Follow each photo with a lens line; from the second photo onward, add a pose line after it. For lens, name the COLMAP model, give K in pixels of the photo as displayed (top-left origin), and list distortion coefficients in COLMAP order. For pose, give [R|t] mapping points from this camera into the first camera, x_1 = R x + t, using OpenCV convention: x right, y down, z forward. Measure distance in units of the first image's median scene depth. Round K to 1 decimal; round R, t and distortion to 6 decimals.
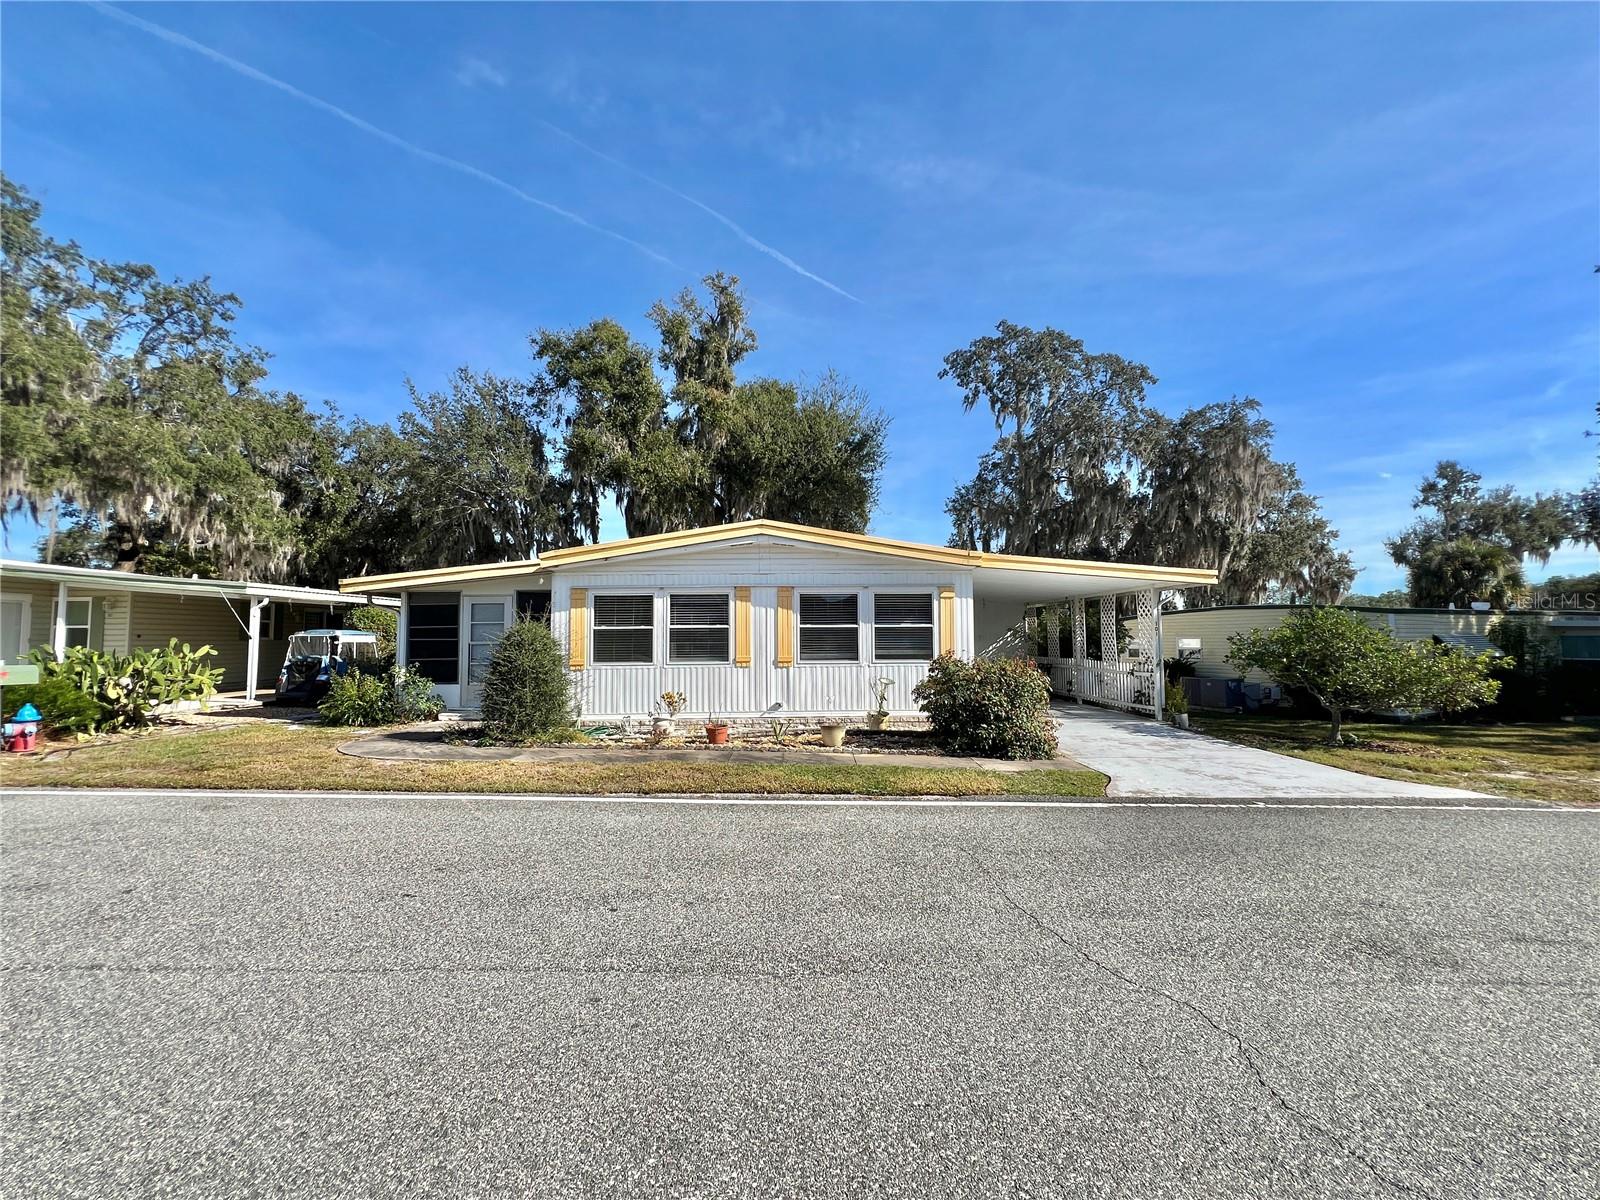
lens RADIAL K [[640.8, 0, 799.6], [0, 640.8, 597.1], [0, 0, 1]] dist [-0.003922, 0.000896]
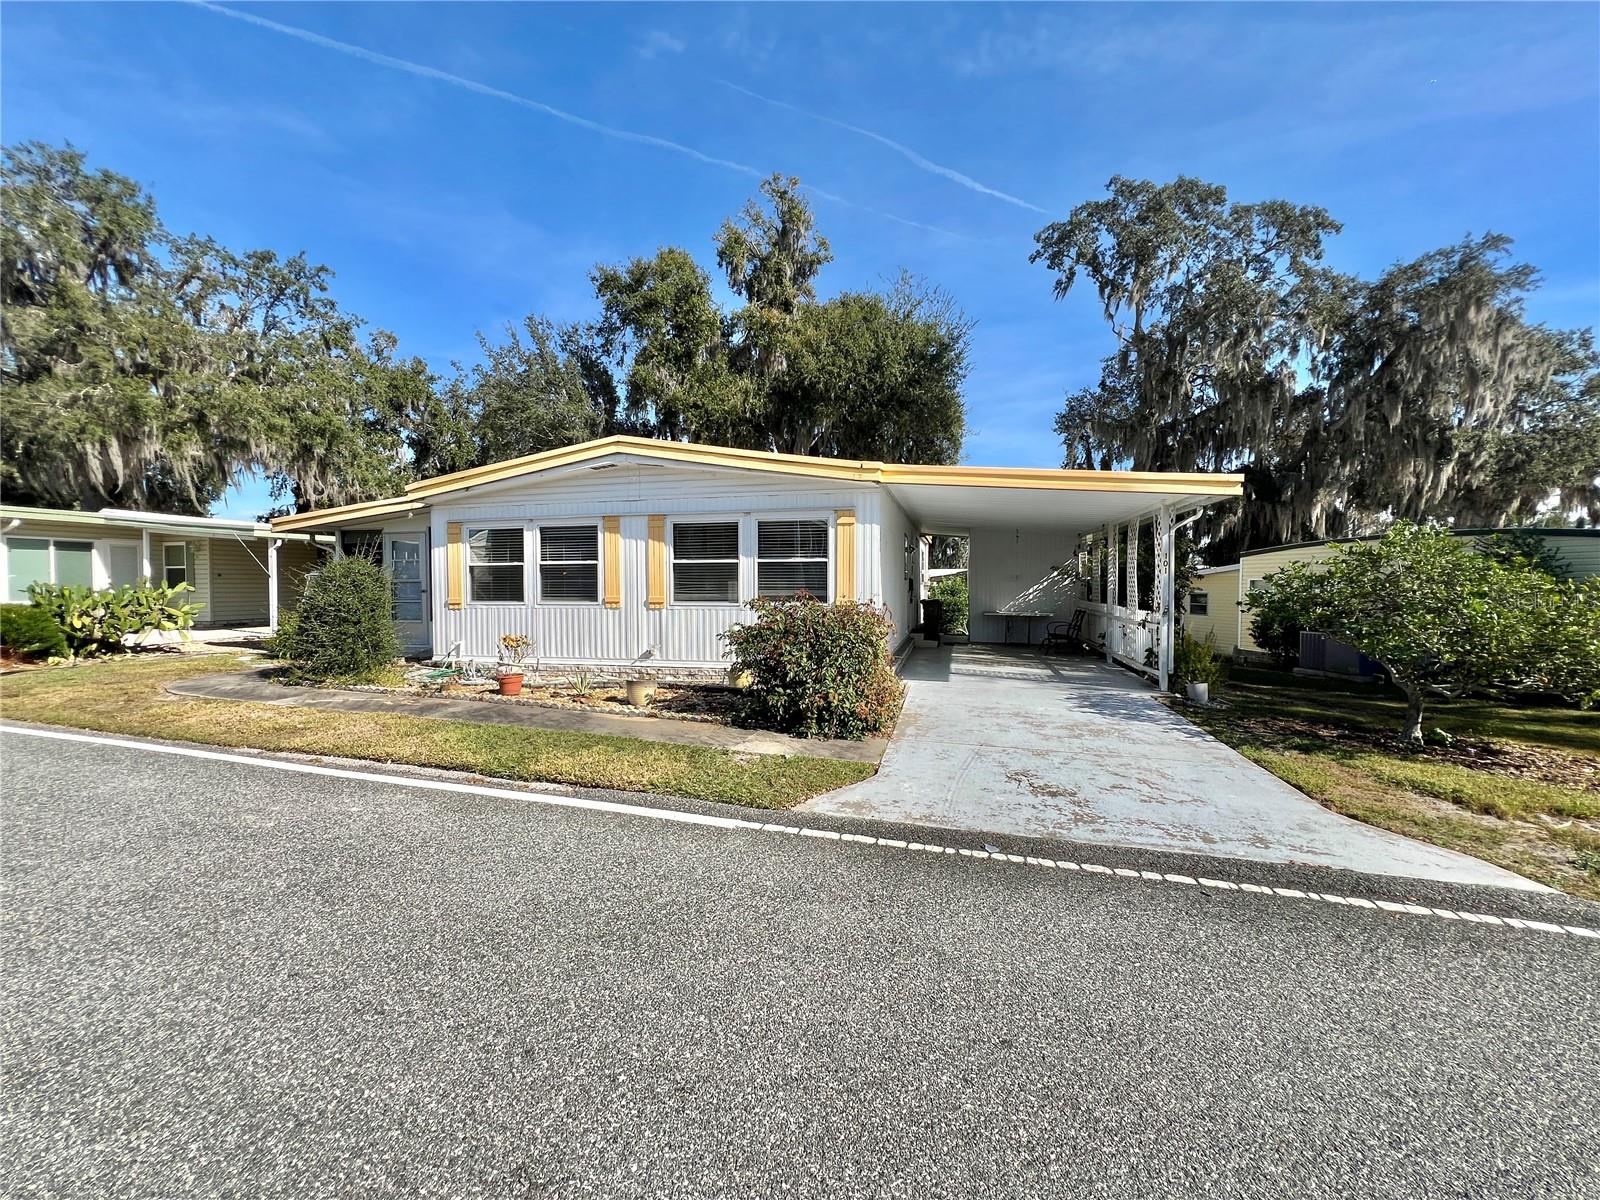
lens RADIAL K [[641.6, 0, 798.2], [0, 641.6, 597.7], [0, 0, 1]] dist [-0.003673, 0.000129]
pose [[0.962130, 0.009457, -0.272426, 0.318567], [0.015011, 0.996043, 0.087592, 0.017328], [0.272177, -0.088364, 0.958181, 0.183959]]
